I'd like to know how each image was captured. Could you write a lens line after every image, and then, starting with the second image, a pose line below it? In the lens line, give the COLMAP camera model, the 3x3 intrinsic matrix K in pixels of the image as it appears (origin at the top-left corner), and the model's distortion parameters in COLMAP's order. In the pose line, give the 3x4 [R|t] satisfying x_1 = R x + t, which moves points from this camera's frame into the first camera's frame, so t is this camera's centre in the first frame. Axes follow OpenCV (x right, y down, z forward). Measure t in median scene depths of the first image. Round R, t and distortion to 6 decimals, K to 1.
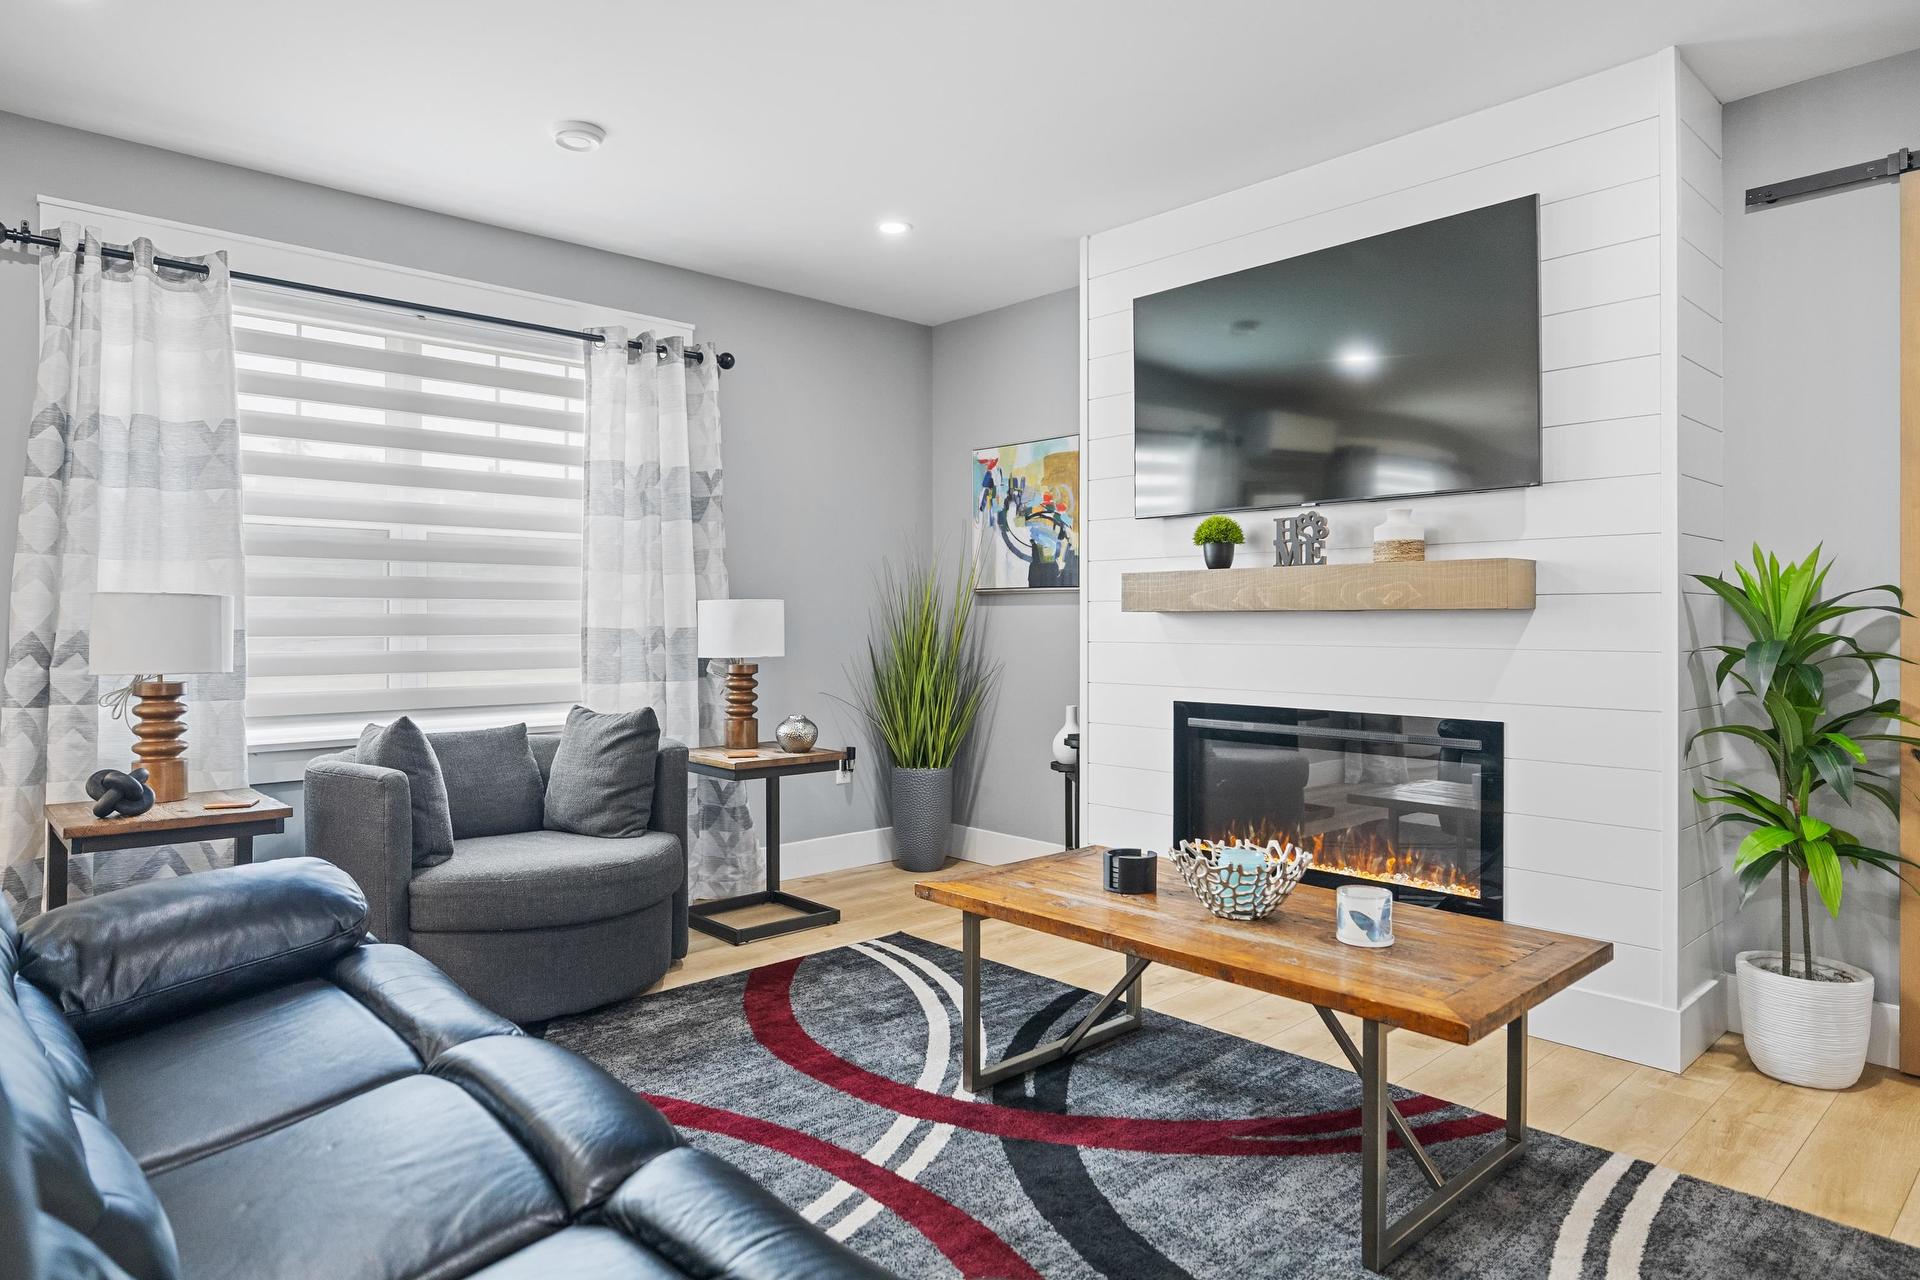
lens RADIAL K [[1148.9, 0, 960.0], [0, 1148.9, 625.5], [0, 0, 1]] dist [-0.003031, 0.000154]
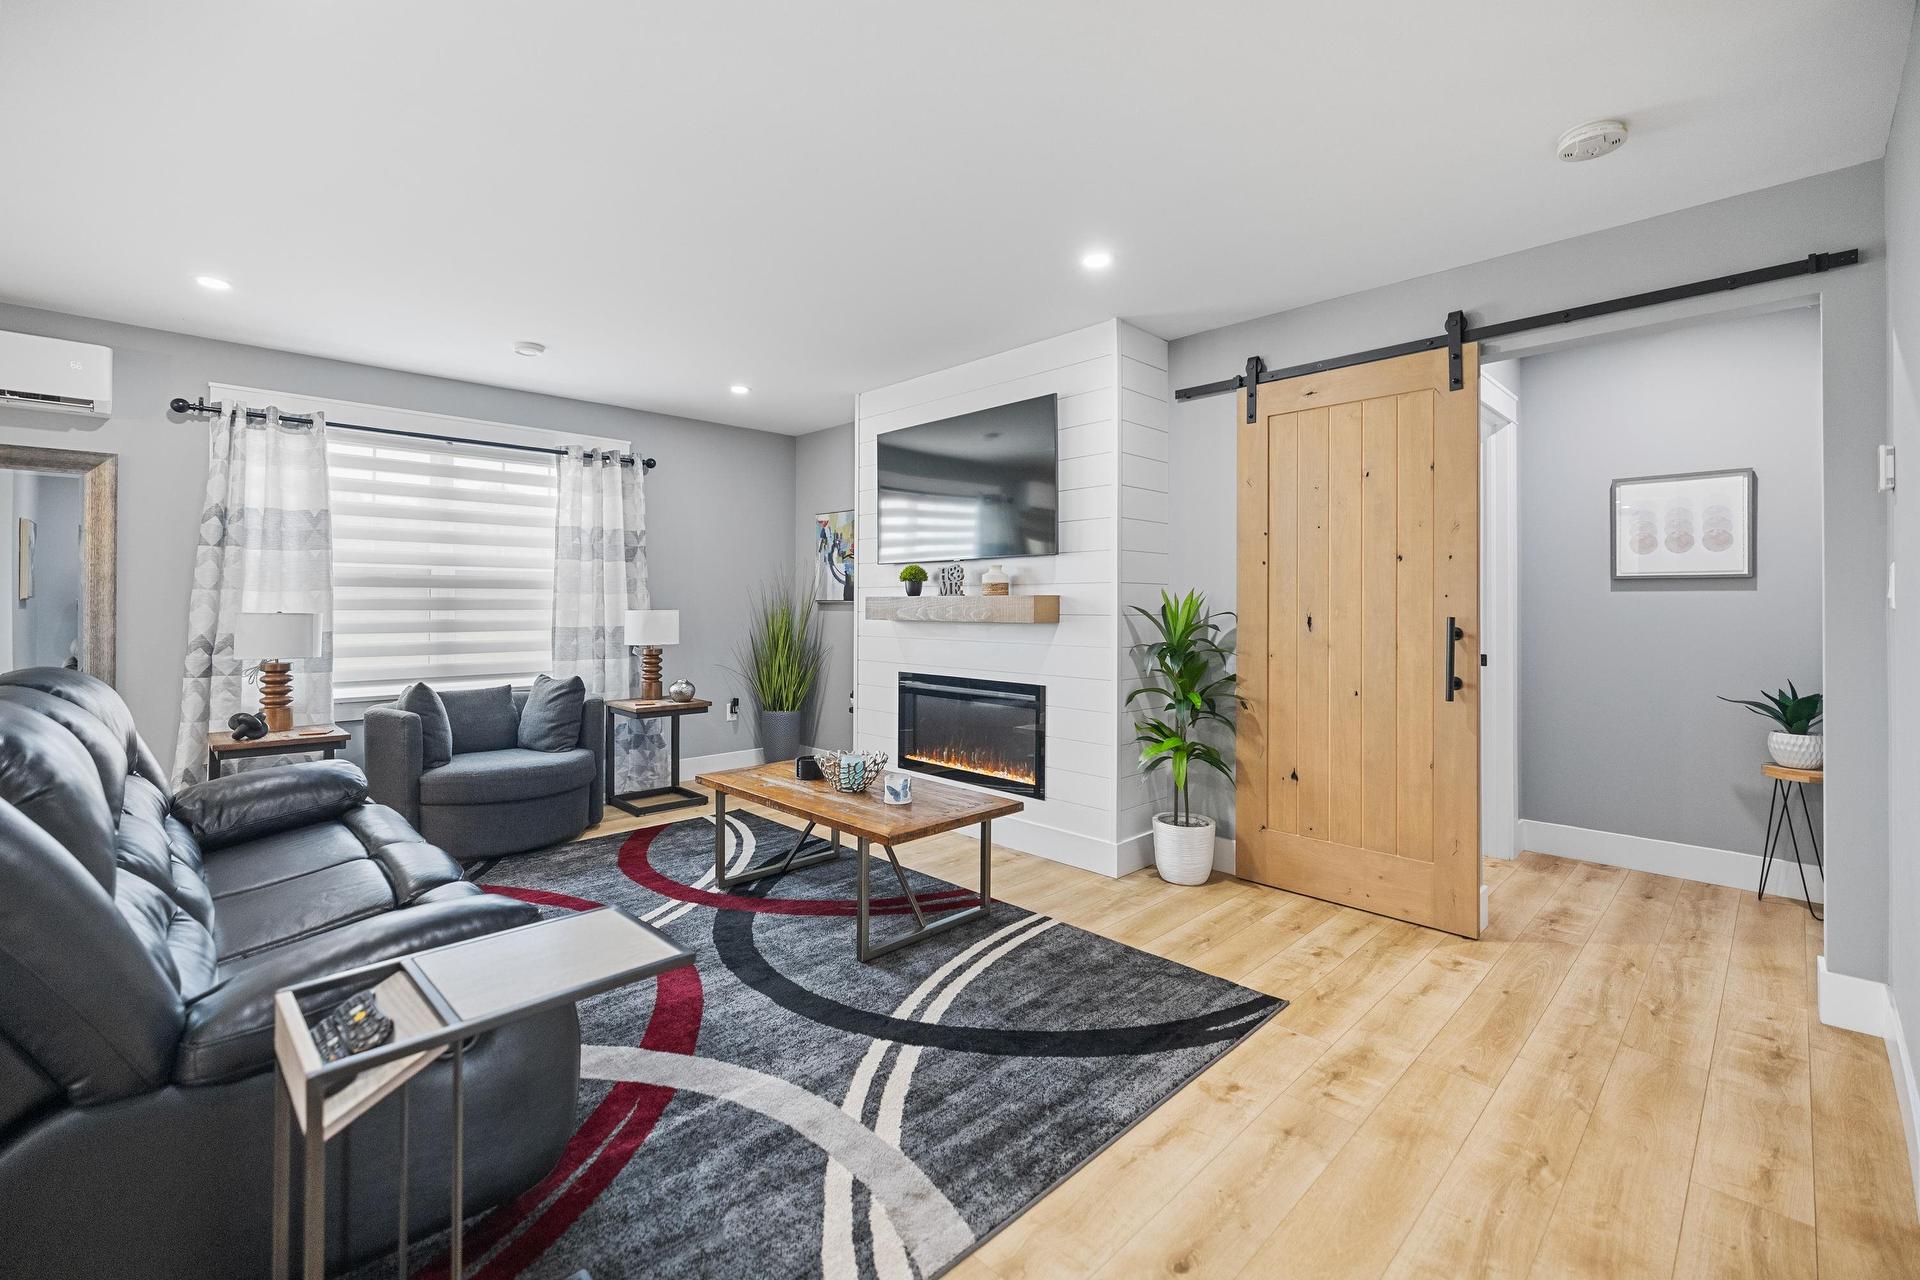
lens RADIAL K [[819.7, 0, 945.3], [0, 819.7, 602.6], [0, 0, 1]] dist [0.000498, 0.001716]
pose [[0.999748, 0.001998, 0.022372, 0.281280], [-0.001830, 0.999970, -0.007492, -0.033747], [-0.022386, 0.007449, 0.999722, -0.264083]]
